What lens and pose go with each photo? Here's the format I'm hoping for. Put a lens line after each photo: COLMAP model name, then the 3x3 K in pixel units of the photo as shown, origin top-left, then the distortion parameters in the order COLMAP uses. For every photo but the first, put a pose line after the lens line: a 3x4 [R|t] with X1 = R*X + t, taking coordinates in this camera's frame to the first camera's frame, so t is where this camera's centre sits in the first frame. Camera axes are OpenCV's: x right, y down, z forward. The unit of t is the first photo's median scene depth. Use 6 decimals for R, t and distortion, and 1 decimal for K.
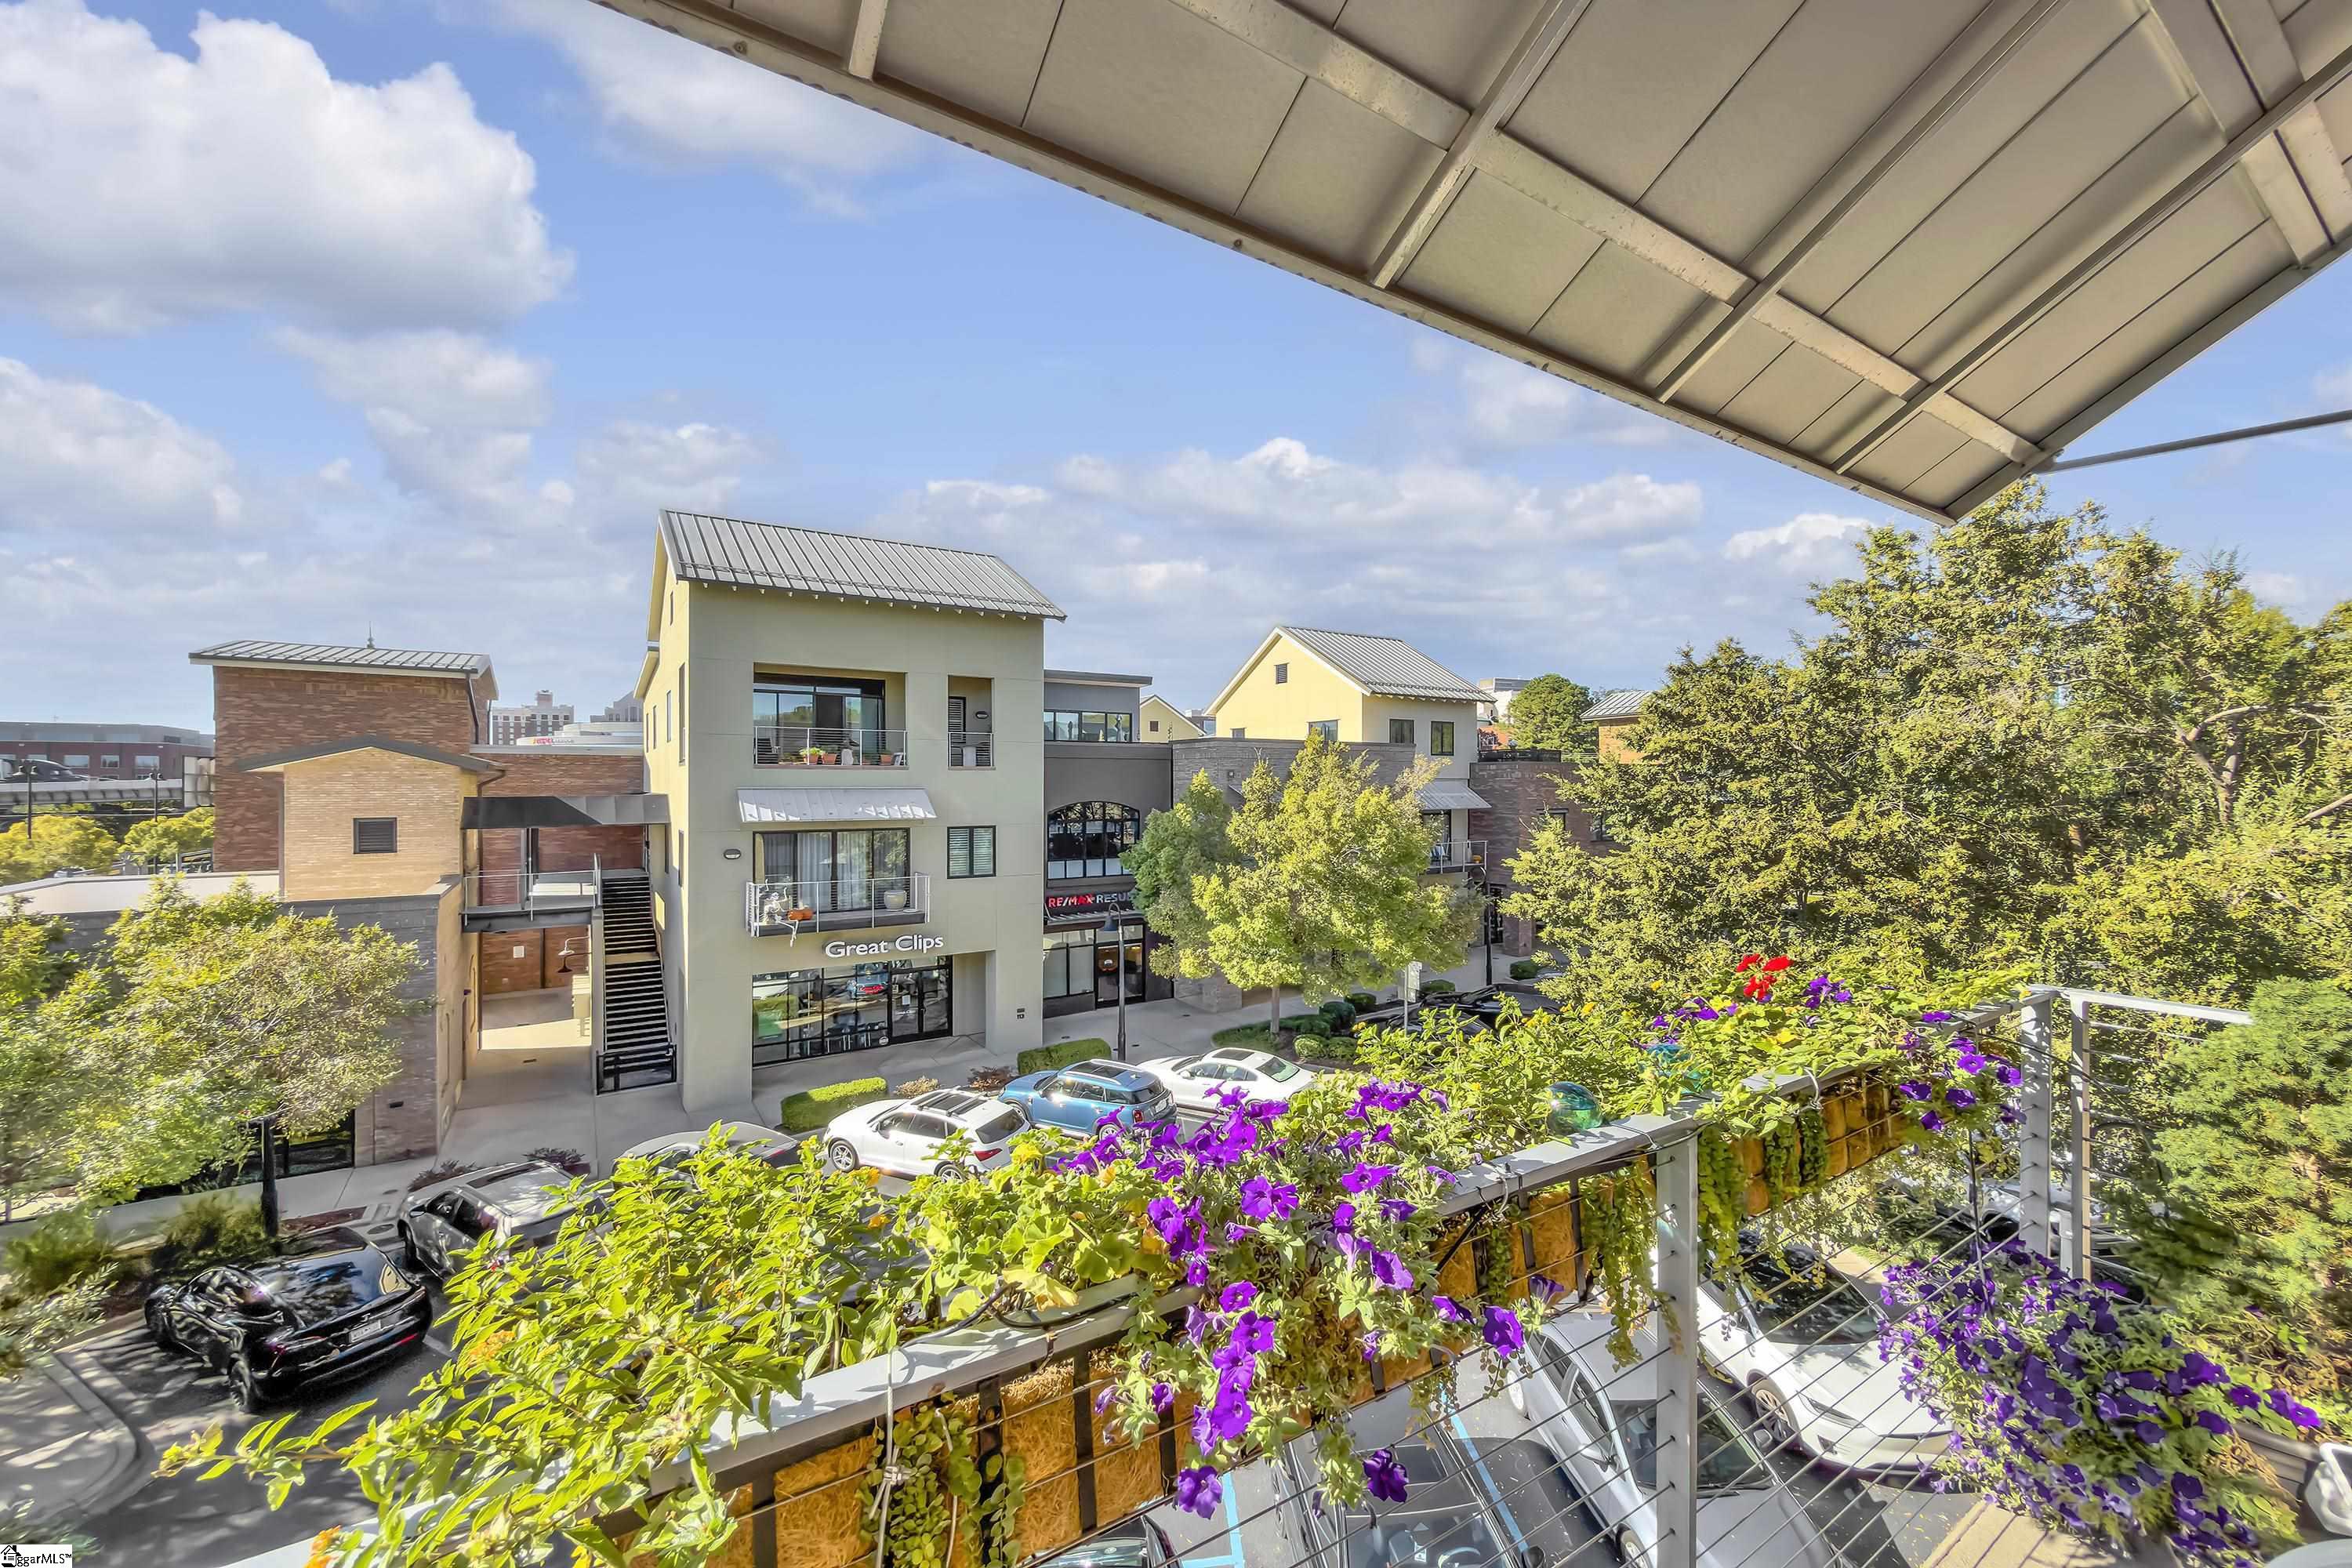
lens RADIAL K [[935.2, 0, 1181.3], [0, 935.2, 788.3], [0, 0, 1]] dist [-0.001763, 0.000125]
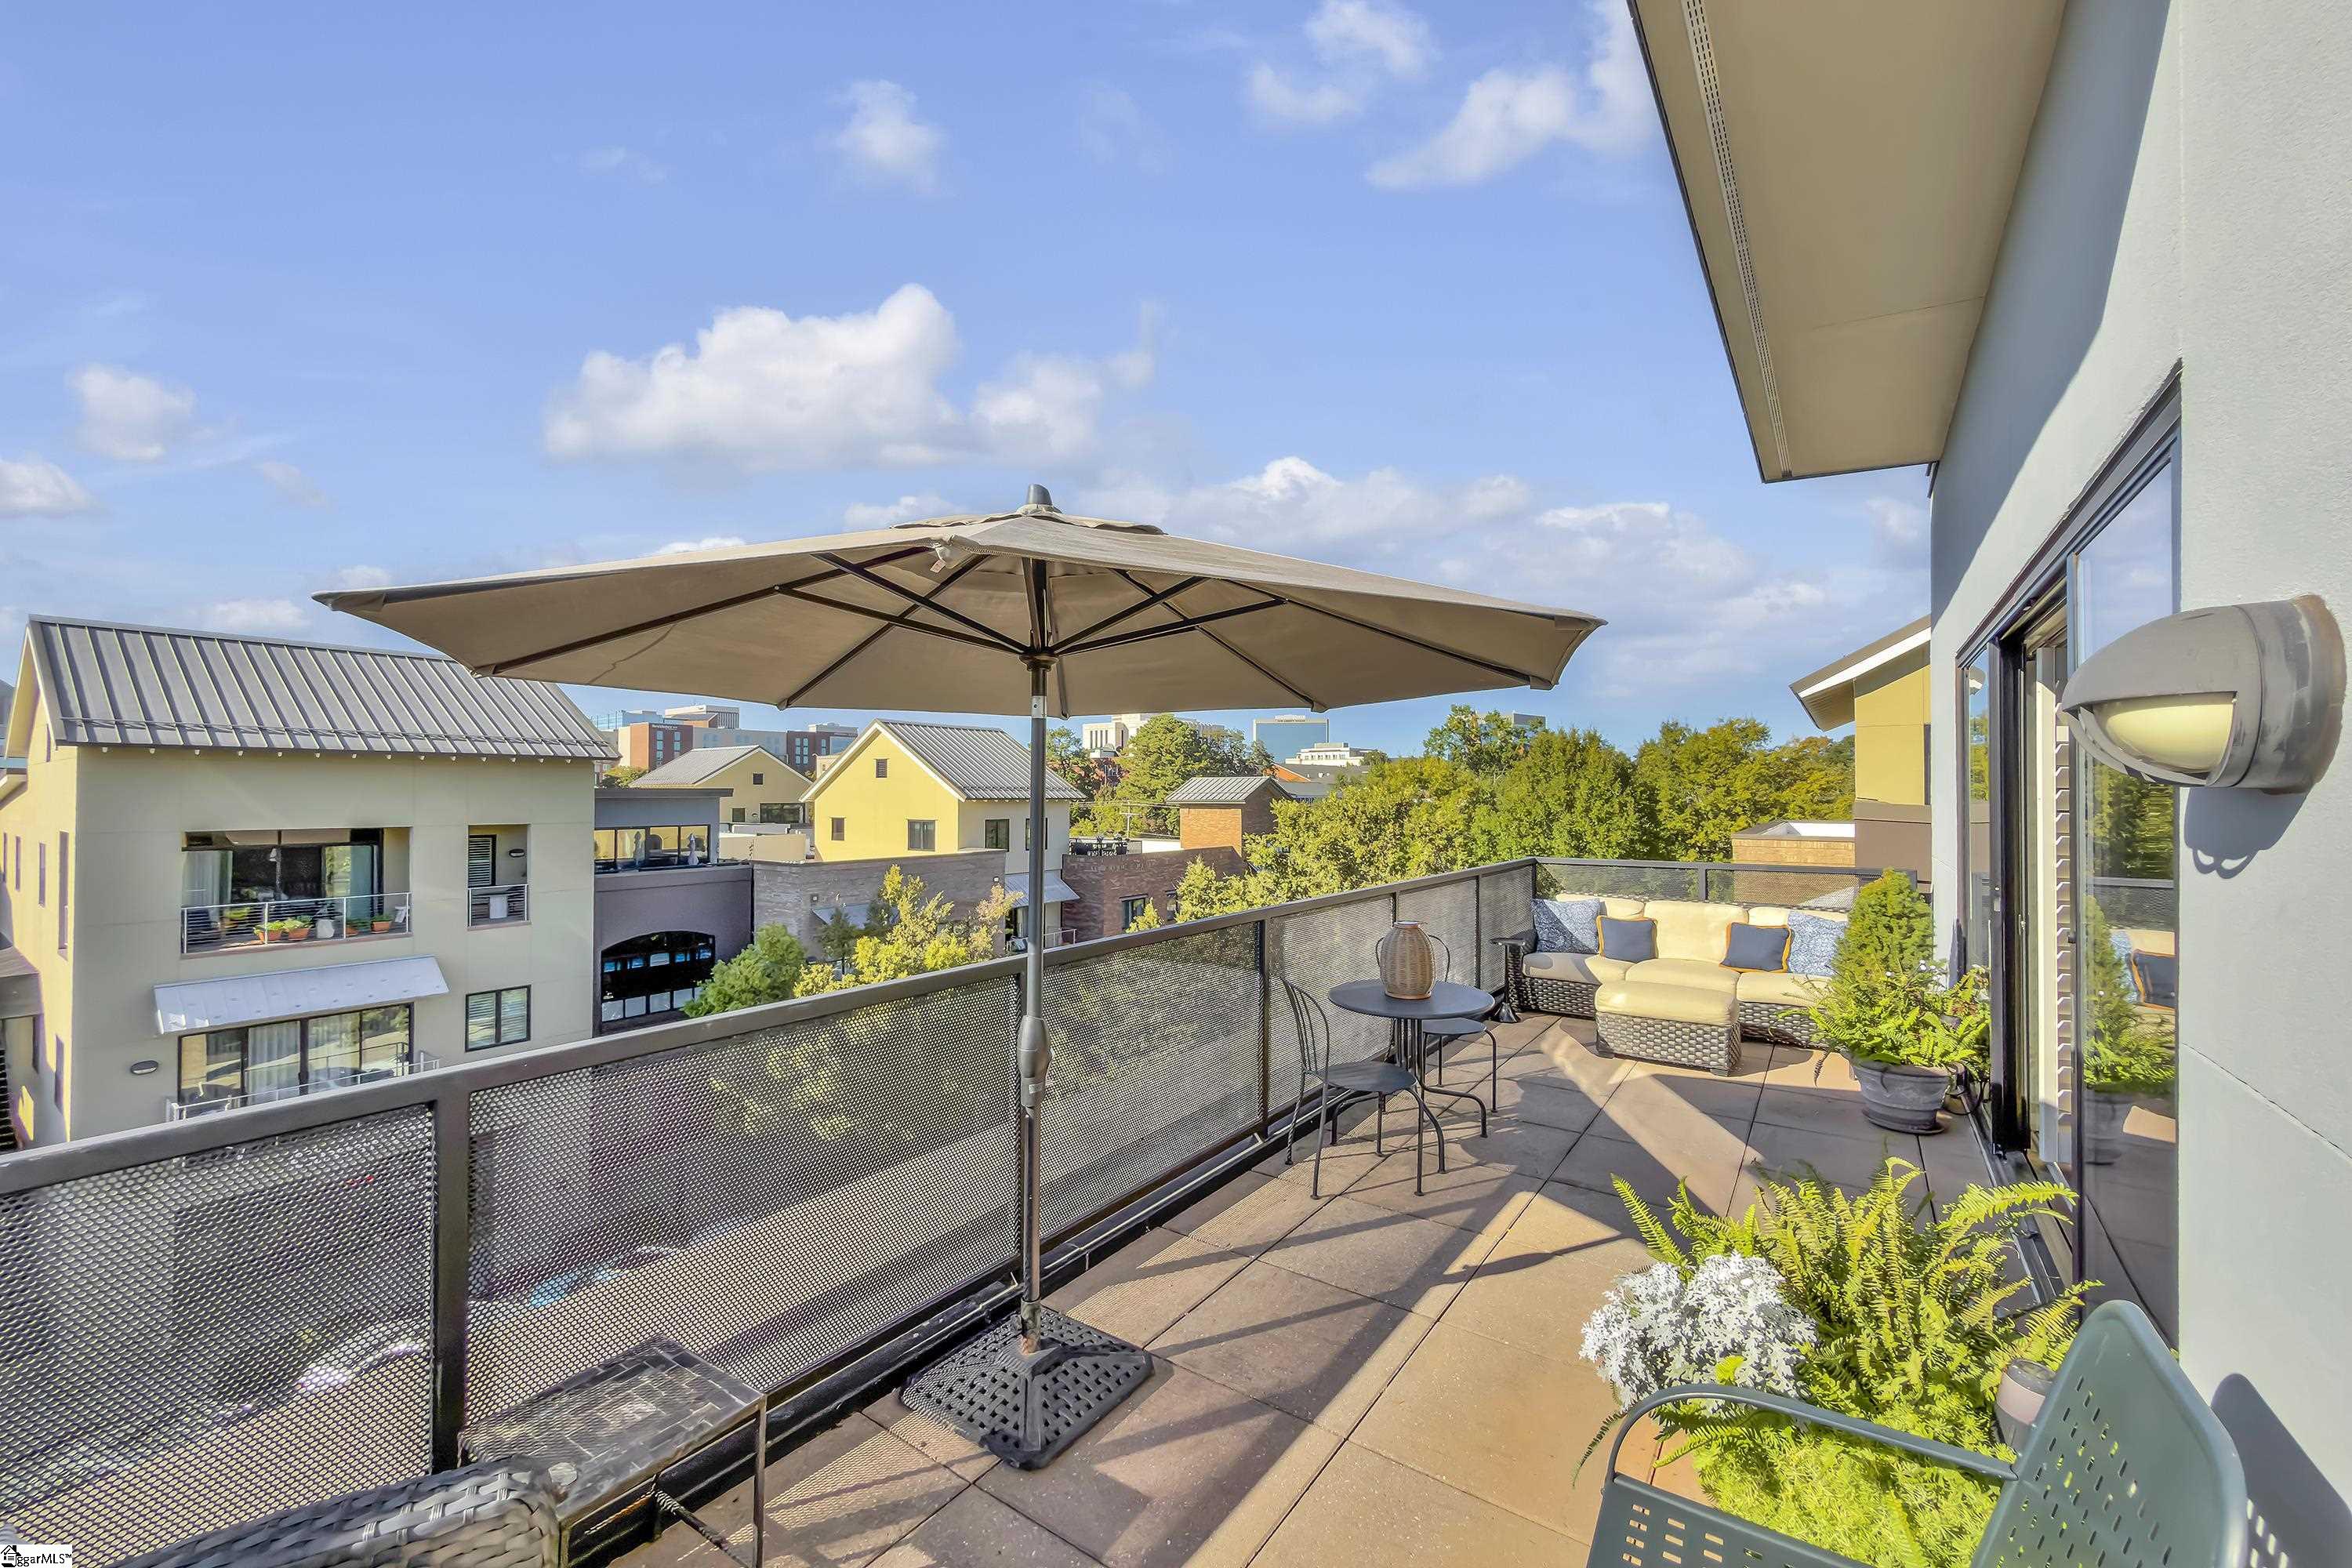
lens RADIAL K [[935.2, 0, 1181.3], [0, 935.2, 788.3], [0, 0, 1]] dist [-0.001763, 0.000125]
pose [[0.927896, 0.005891, 0.372794, 0.052828], [-0.000468, 0.999893, -0.014637, -0.144189], [-0.372840, 0.013407, 0.927799, -0.095339]]
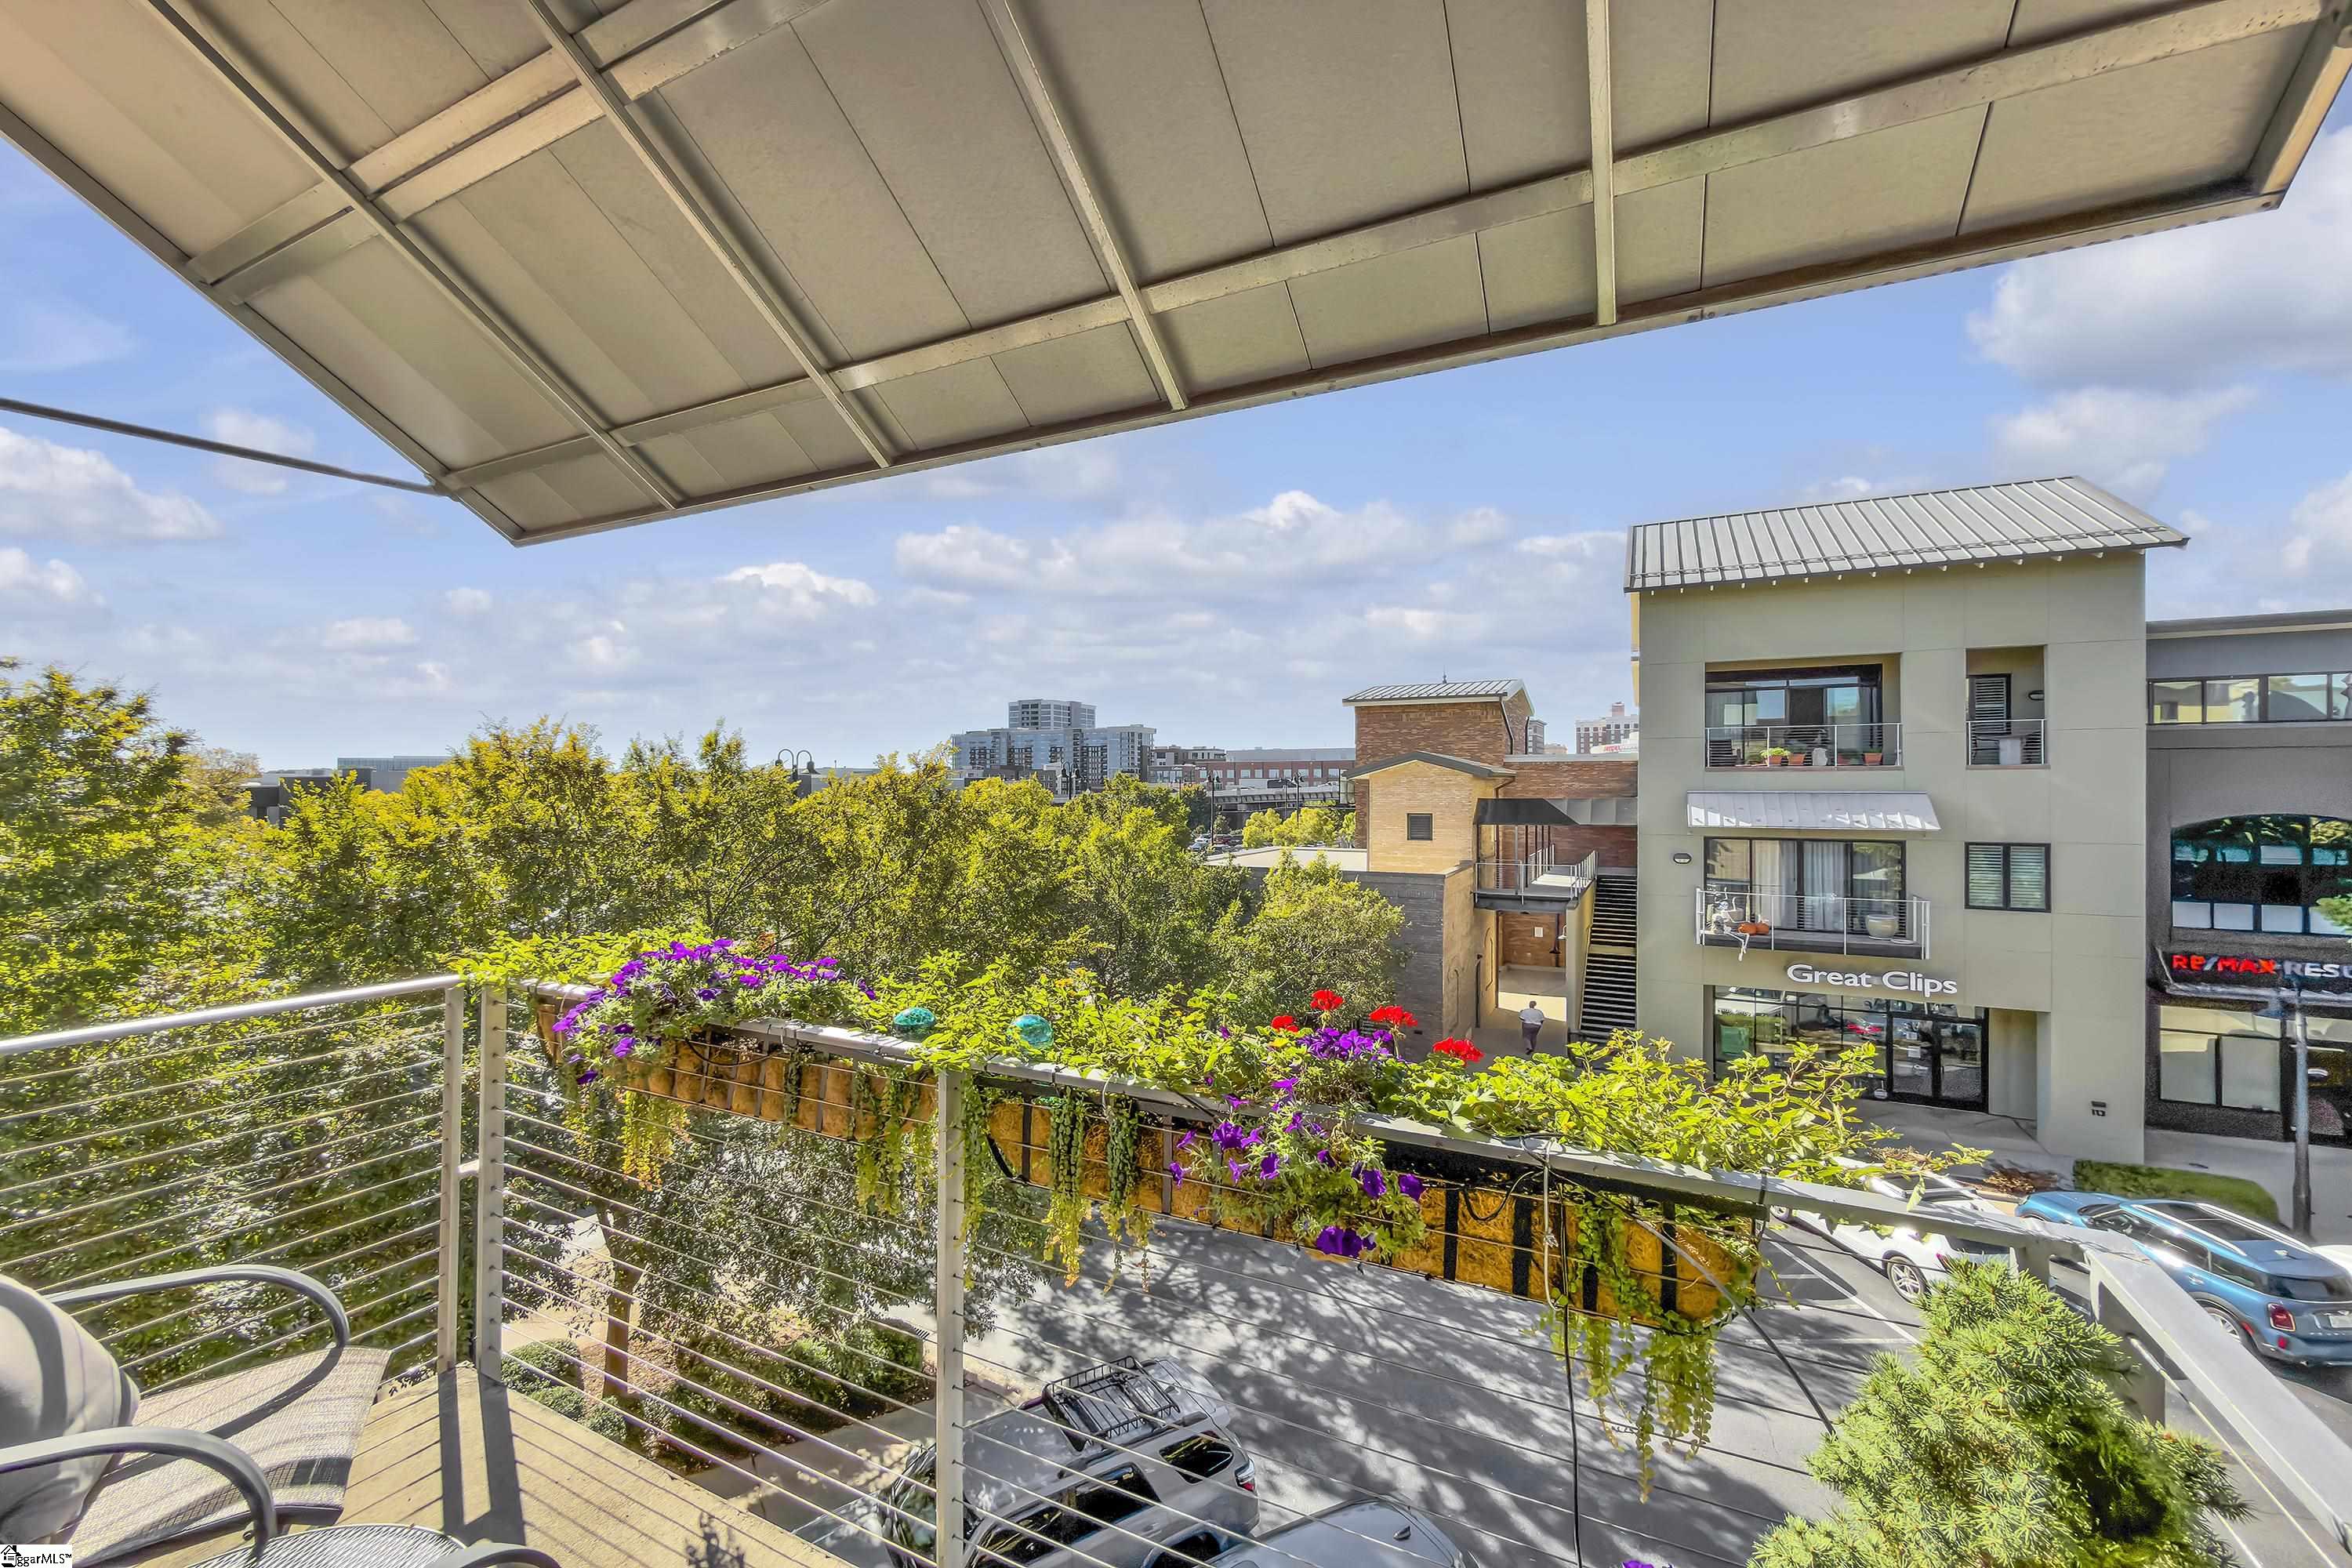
lens RADIAL K [[936.3, 0, 1182.3], [0, 936.3, 782.6], [0, 0, 1]] dist [-0.000198, 0.000087]
pose [[0.509948, -0.004737, -0.860192, 0.090800], [-0.003610, 0.999964, -0.007647, -0.000245], [0.860198, 0.007005, 0.509913, 0.032173]]
